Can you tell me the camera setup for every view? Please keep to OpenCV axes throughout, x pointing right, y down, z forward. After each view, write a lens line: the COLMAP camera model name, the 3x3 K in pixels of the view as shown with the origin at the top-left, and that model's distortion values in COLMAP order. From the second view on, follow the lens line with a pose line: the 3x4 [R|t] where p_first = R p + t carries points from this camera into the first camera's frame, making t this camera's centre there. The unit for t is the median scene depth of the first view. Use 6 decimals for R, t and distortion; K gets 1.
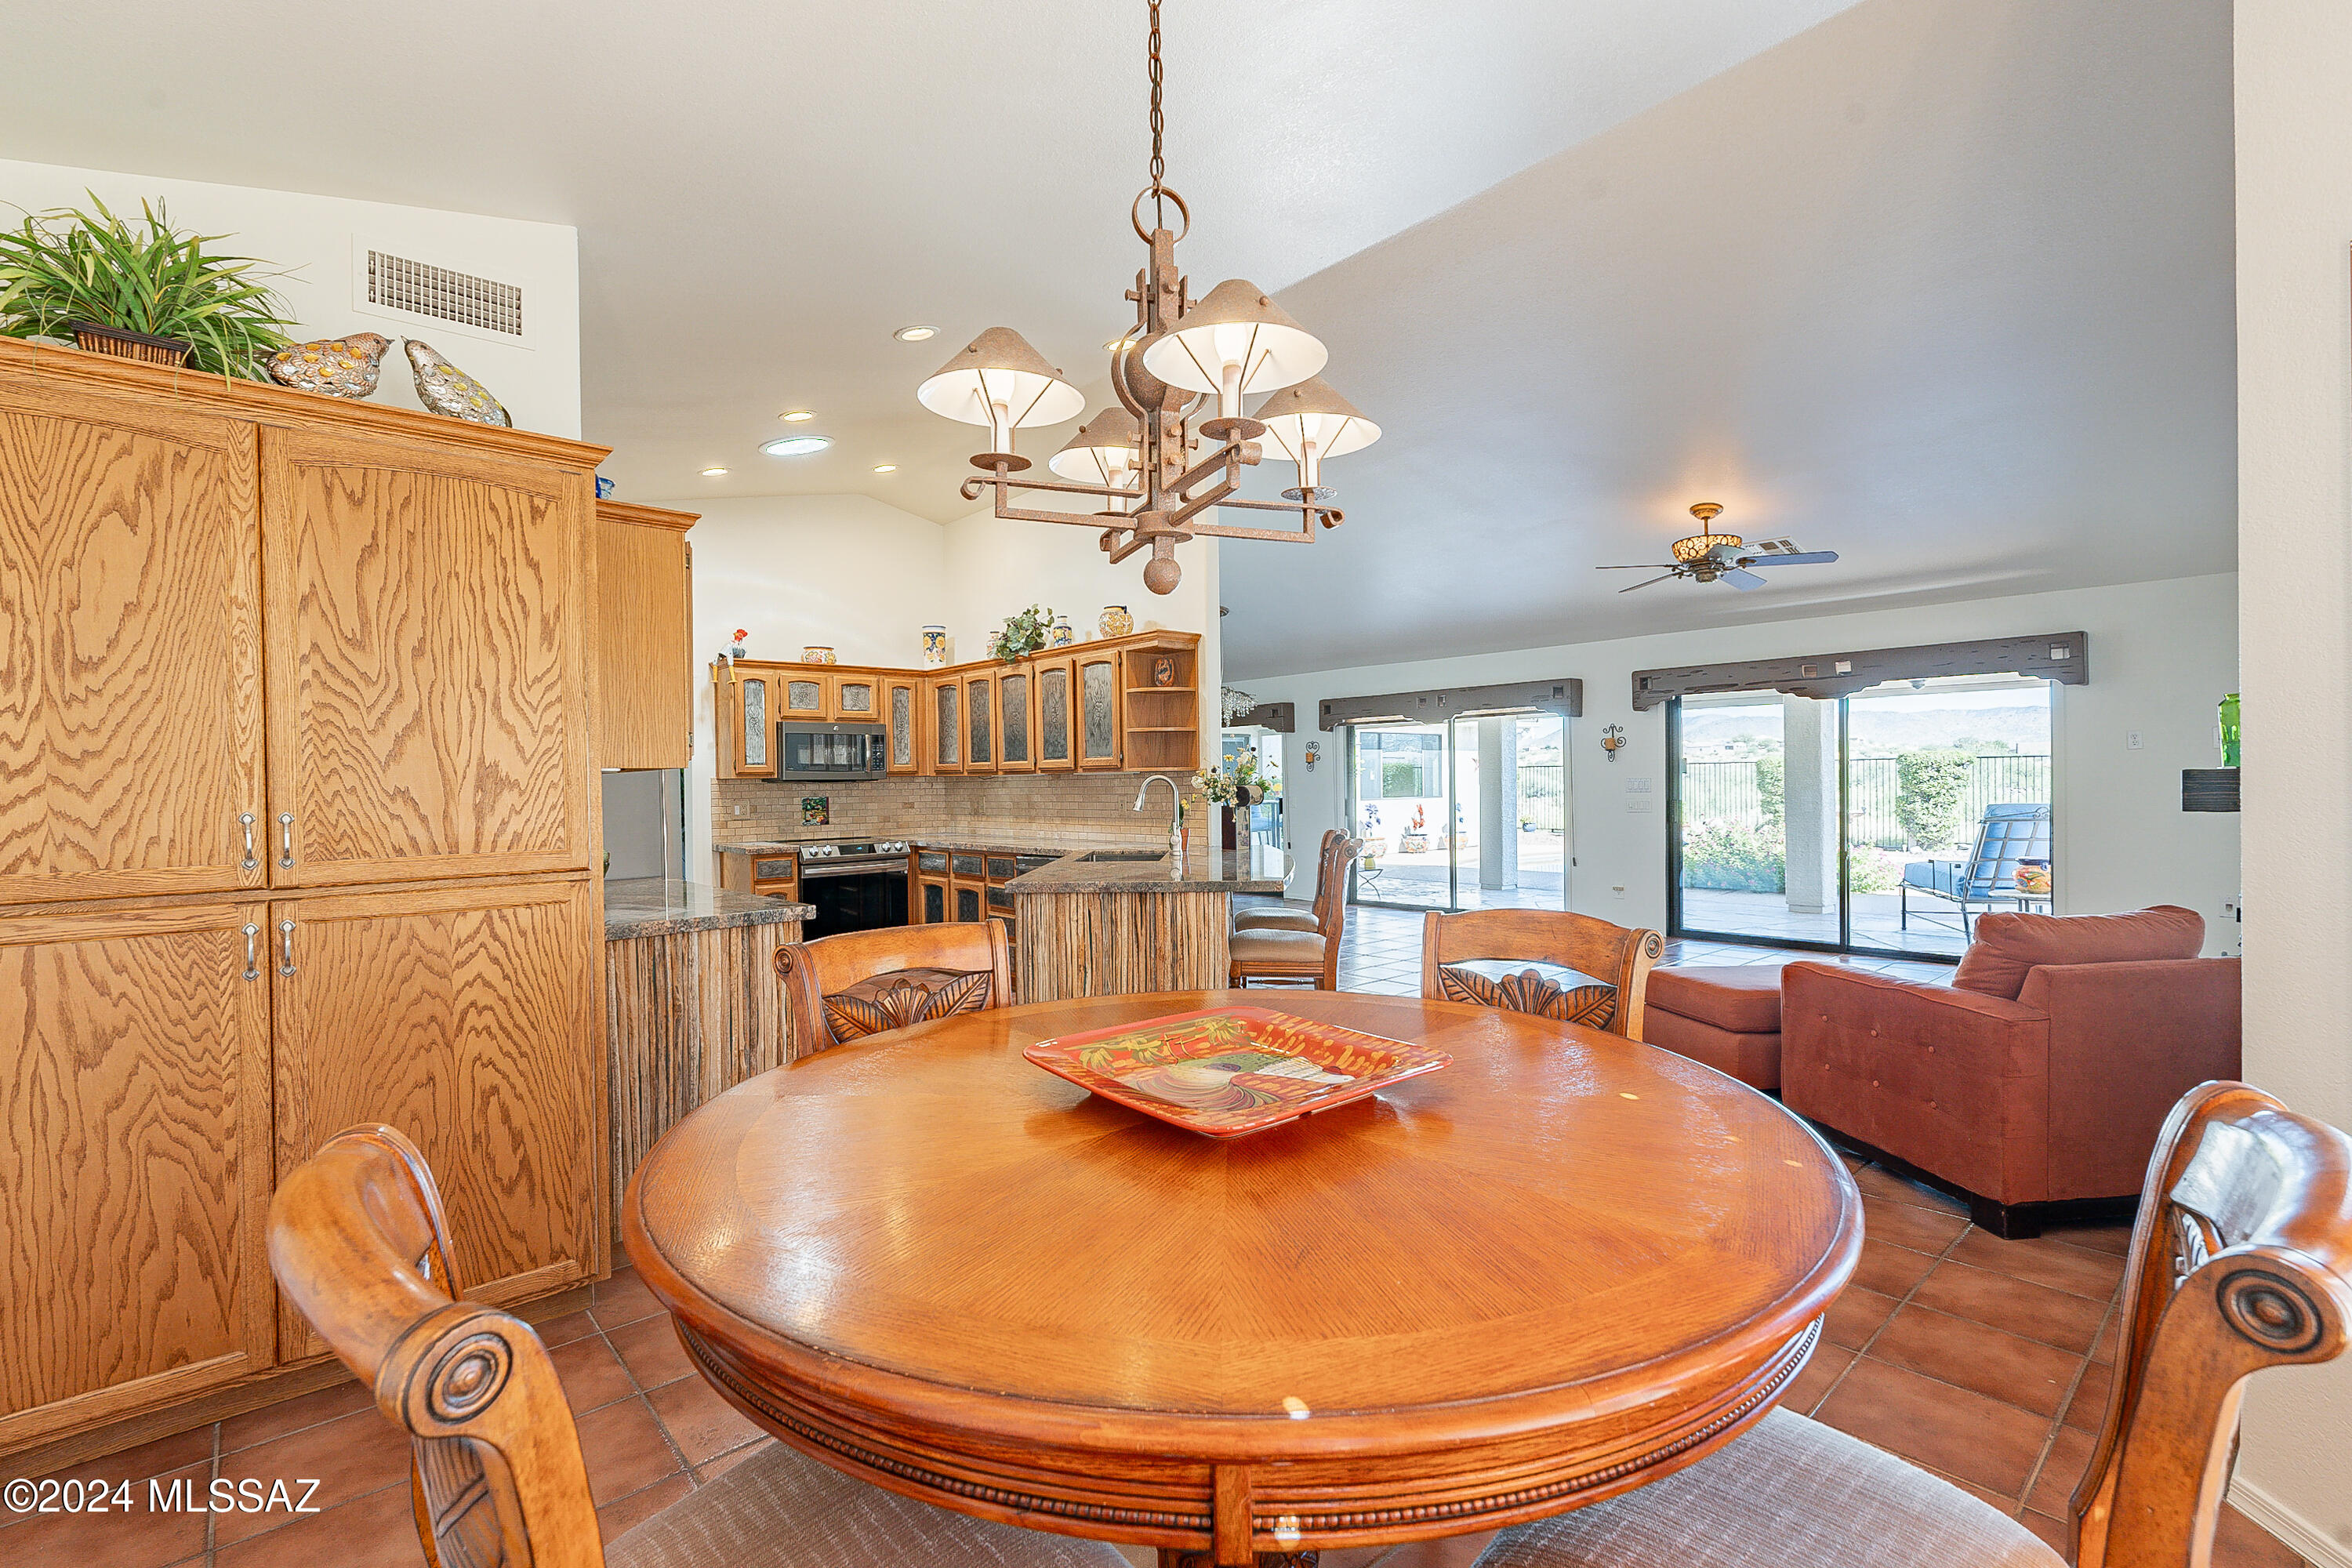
lens RADIAL K [[1053.8, 0, 1177.2], [0, 1053.8, 785.1], [0, 0, 1]] dist [-0.001204, -0.000343]
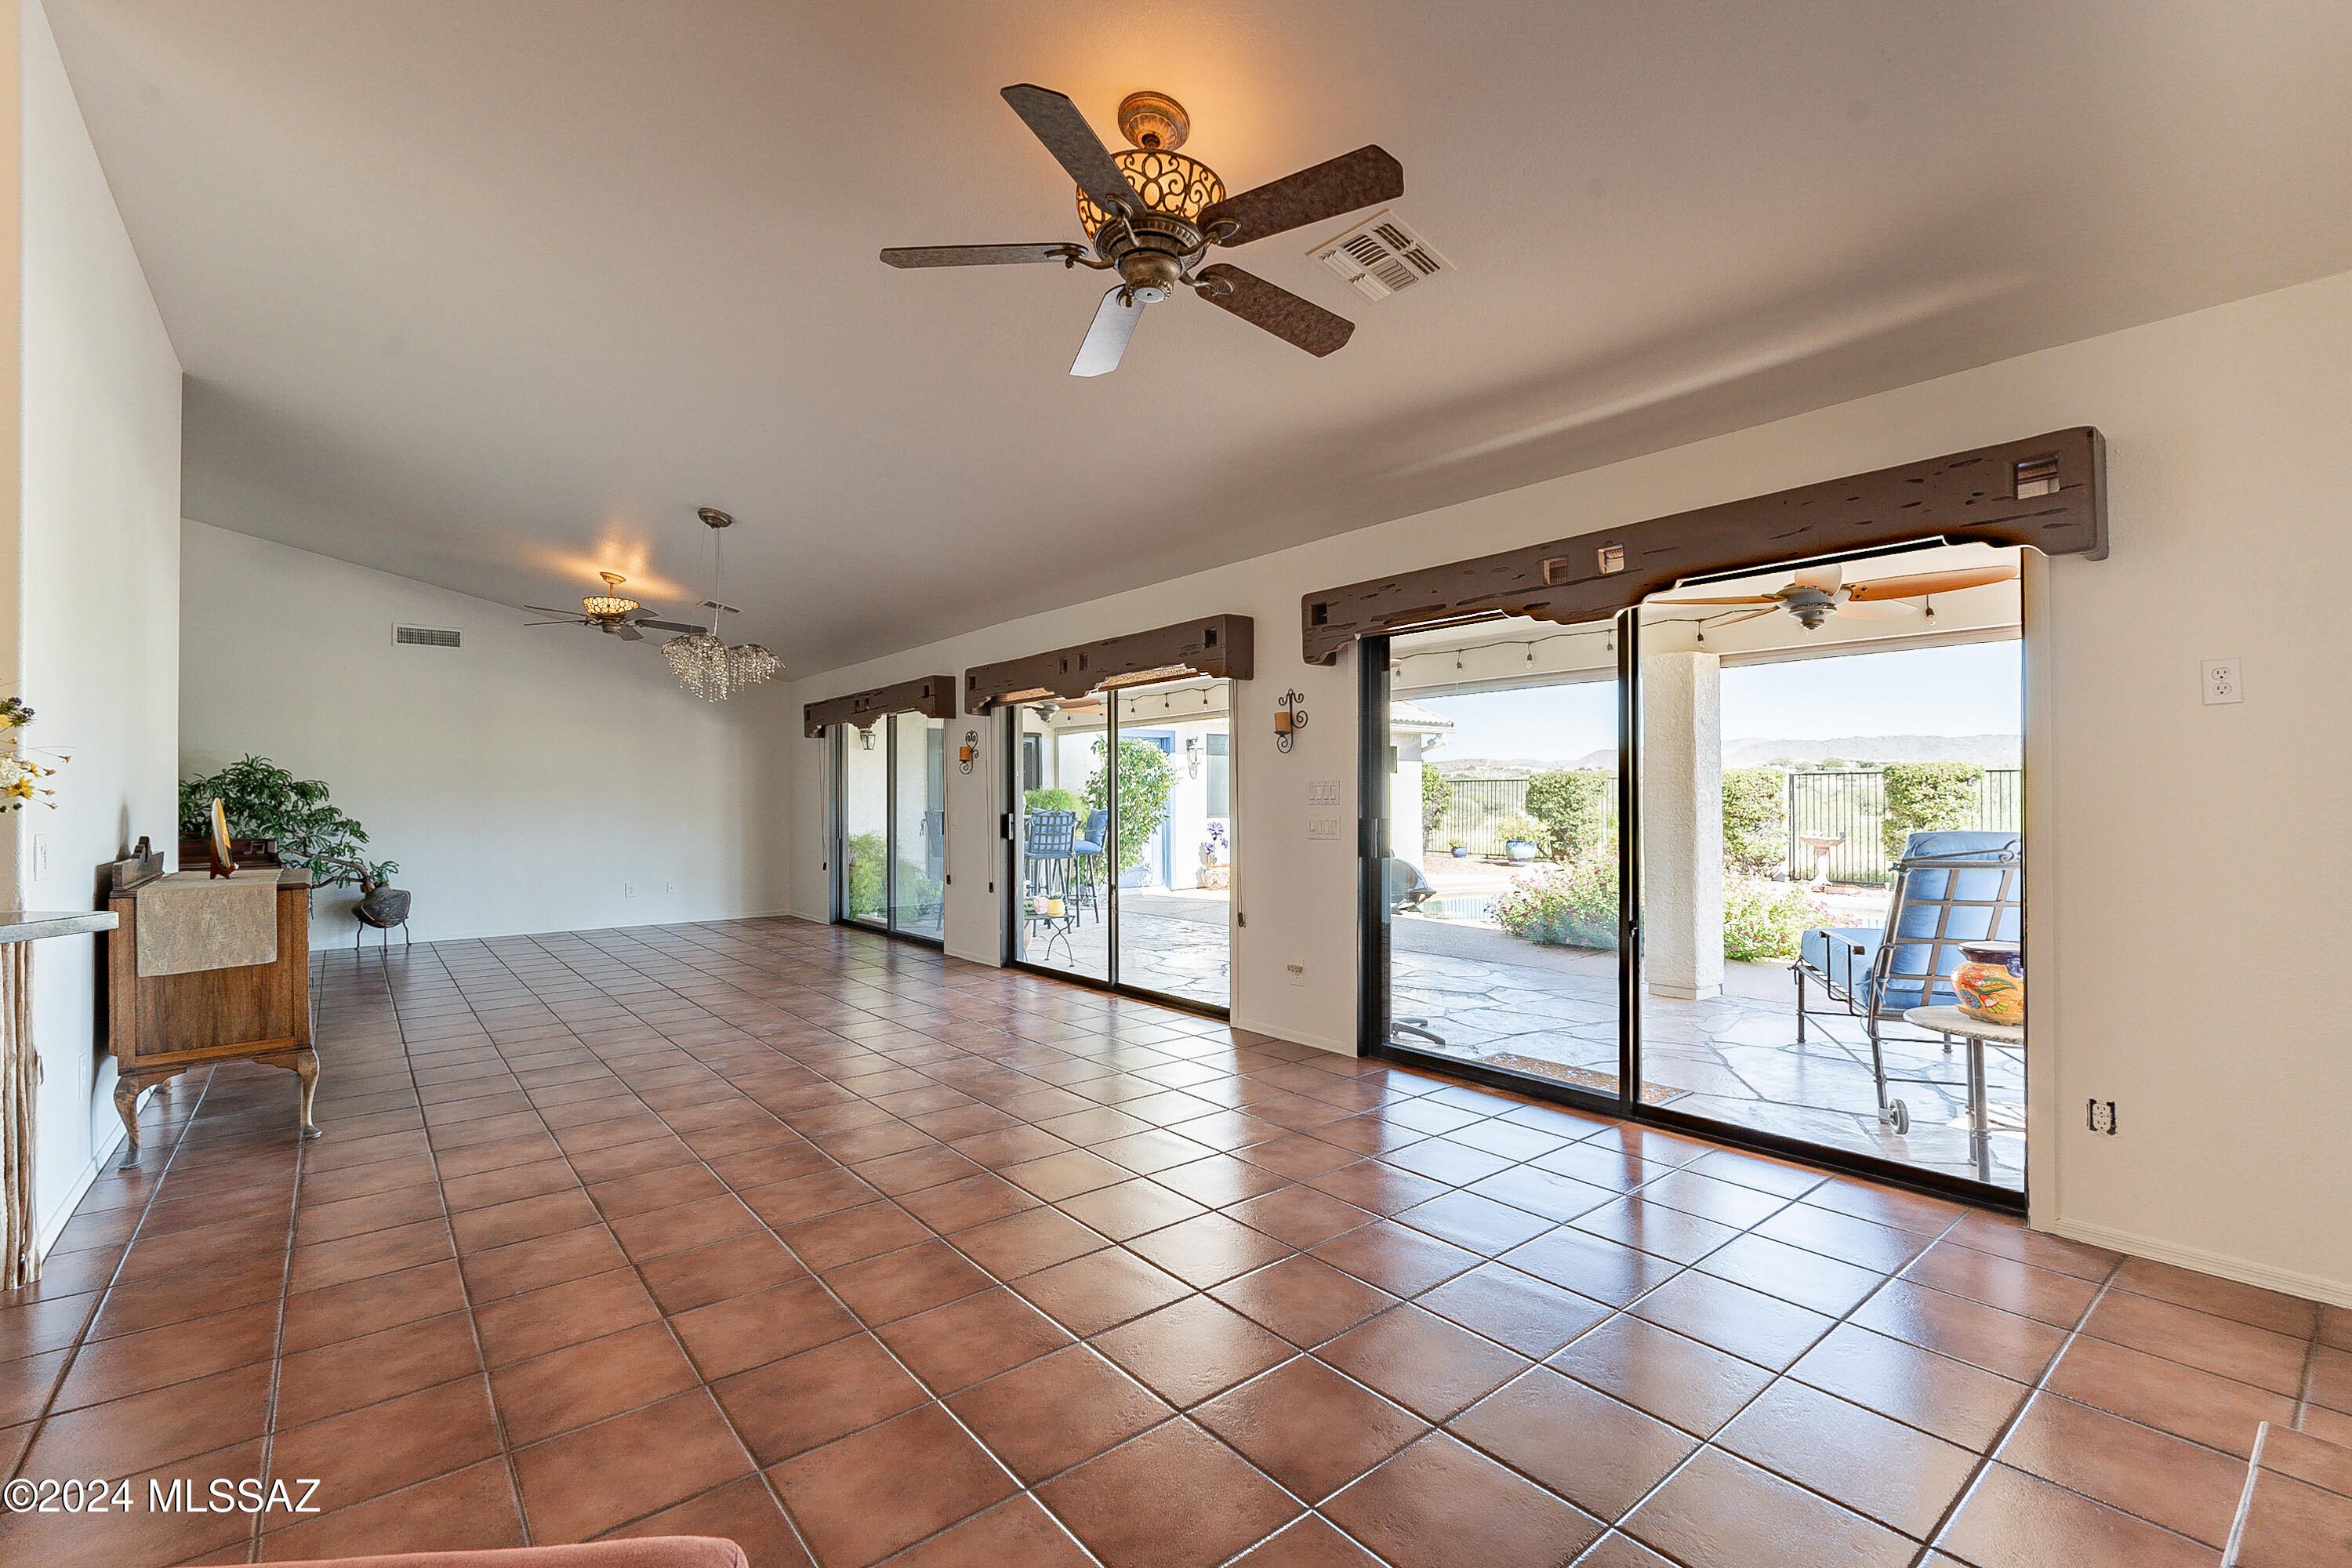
lens RADIAL K [[1030.2, 0, 1175.8], [0, 1030.2, 787.4], [0, 0, 1]] dist [-0.000893, -0.000556]
pose [[0.999128, 0.009567, -0.040629, 0.546277], [-0.010168, 0.999842, -0.014593, 0.008947], [0.040483, 0.014994, 0.999068, 0.613460]]
